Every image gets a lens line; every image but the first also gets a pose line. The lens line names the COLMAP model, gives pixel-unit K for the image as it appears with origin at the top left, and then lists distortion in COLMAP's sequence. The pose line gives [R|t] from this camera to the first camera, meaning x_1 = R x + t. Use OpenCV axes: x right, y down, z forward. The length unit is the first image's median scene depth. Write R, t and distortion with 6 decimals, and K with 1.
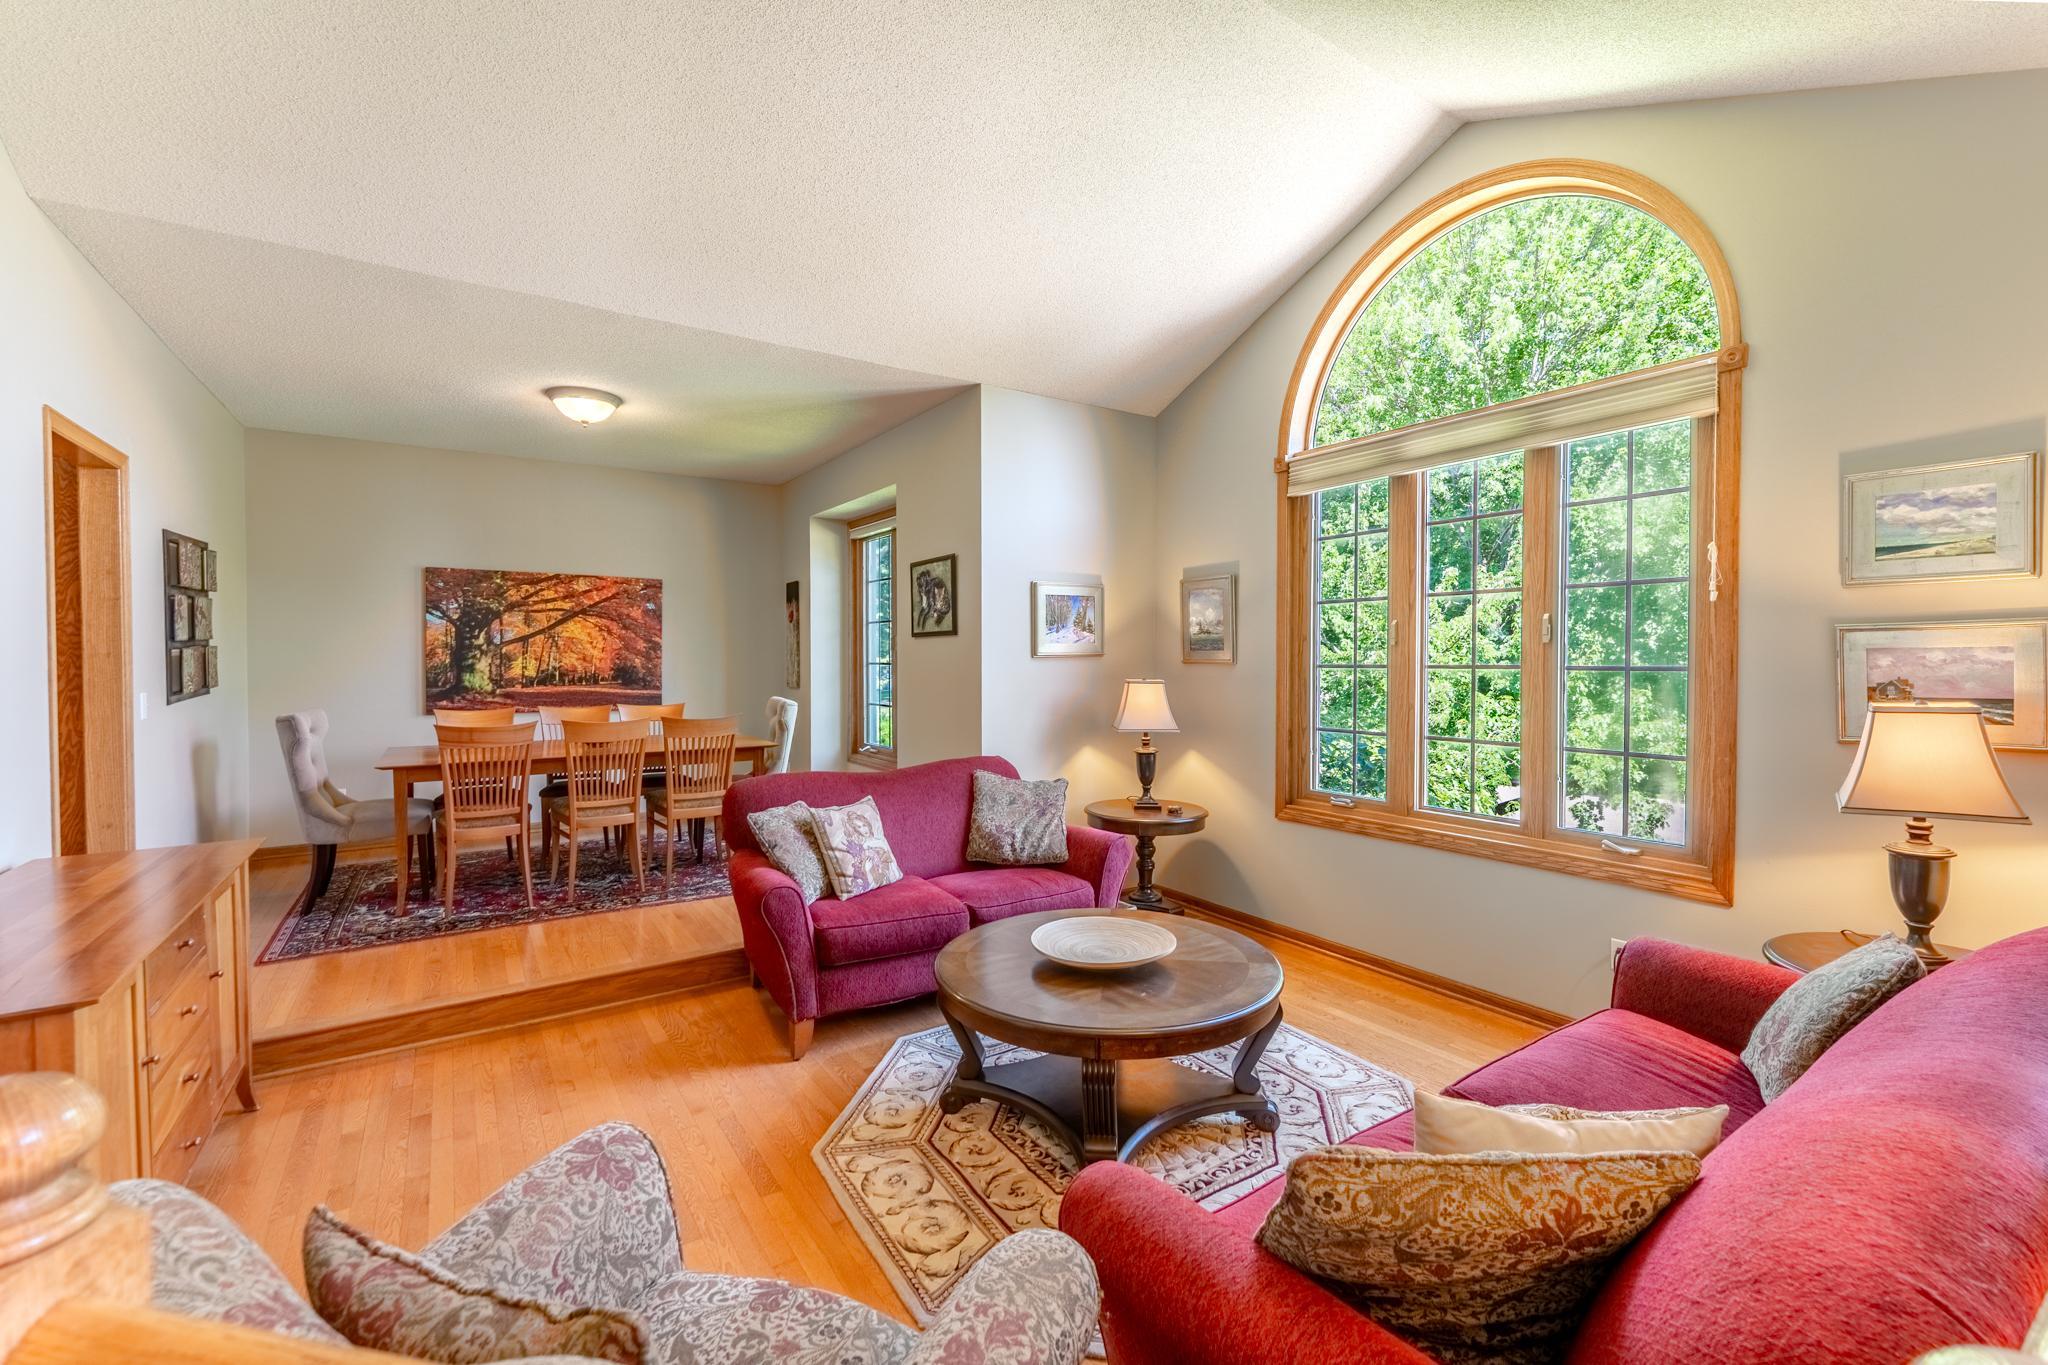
lens RADIAL K [[867.5, 0, 1022.6], [0, 867.5, 676.9], [0, 0, 1]] dist [-0.000232, -0.000197]
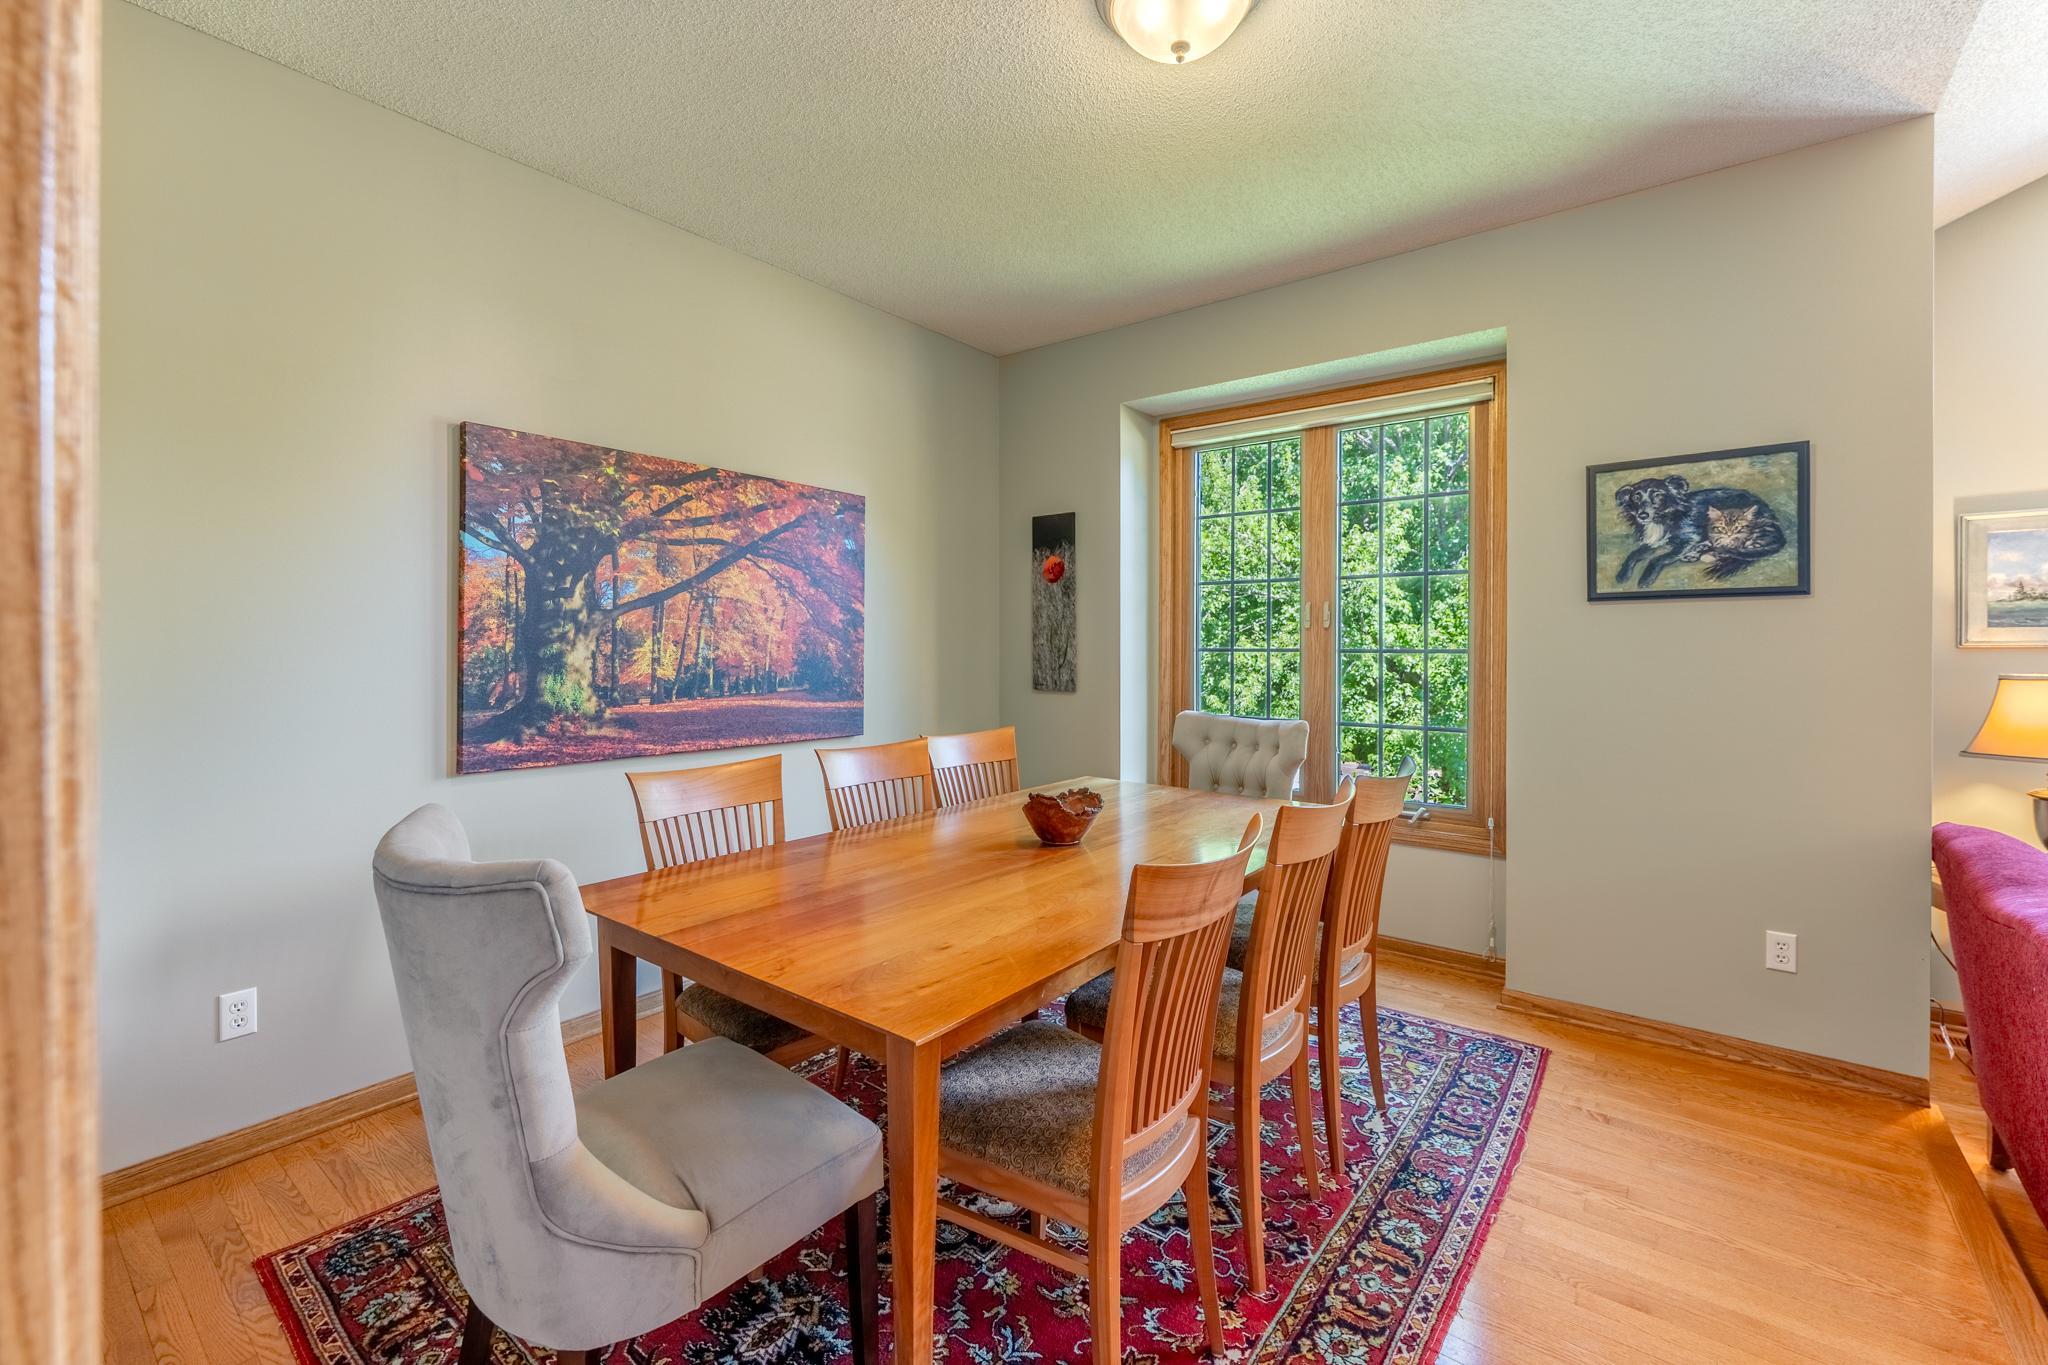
lens RADIAL K [[867.5, 0, 1022.6], [0, 867.5, 676.9], [0, 0, 1]] dist [-0.000232, -0.000197]
pose [[0.948426, -0.012865, 0.316739, -0.561101], [0.008695, 0.999856, 0.014577, -0.007533], [-0.316881, -0.011071, 0.948401, 0.514335]]
